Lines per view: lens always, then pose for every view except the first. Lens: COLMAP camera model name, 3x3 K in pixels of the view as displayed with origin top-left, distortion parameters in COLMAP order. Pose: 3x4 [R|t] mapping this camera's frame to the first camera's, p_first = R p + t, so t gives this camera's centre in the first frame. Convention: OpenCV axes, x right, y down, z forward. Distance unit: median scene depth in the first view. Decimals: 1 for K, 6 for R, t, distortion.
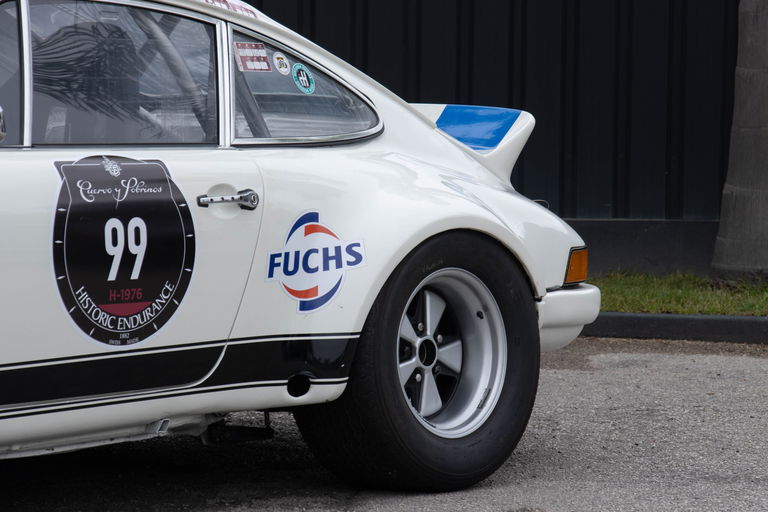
lens RADIAL K [[3766.4, 0, 384.0], [0, 3766.4, 270.5], [0, 0, 1]] dist [1.511867, 6.294783]
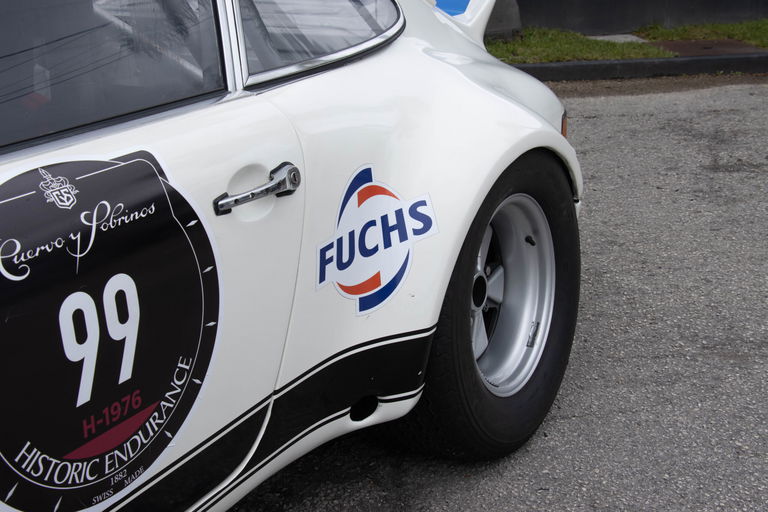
lens RADIAL K [[1111.1, 0, 384.0], [0, 1111.1, 256.0], [0, 0, 1]] dist [-0.003228, 0.519488]
pose [[0.983036, -0.096863, 0.155749, -0.049596], [0.054015, 0.964405, 0.258855, -0.053765], [-0.175279, -0.246051, 0.953276, 0.801234]]
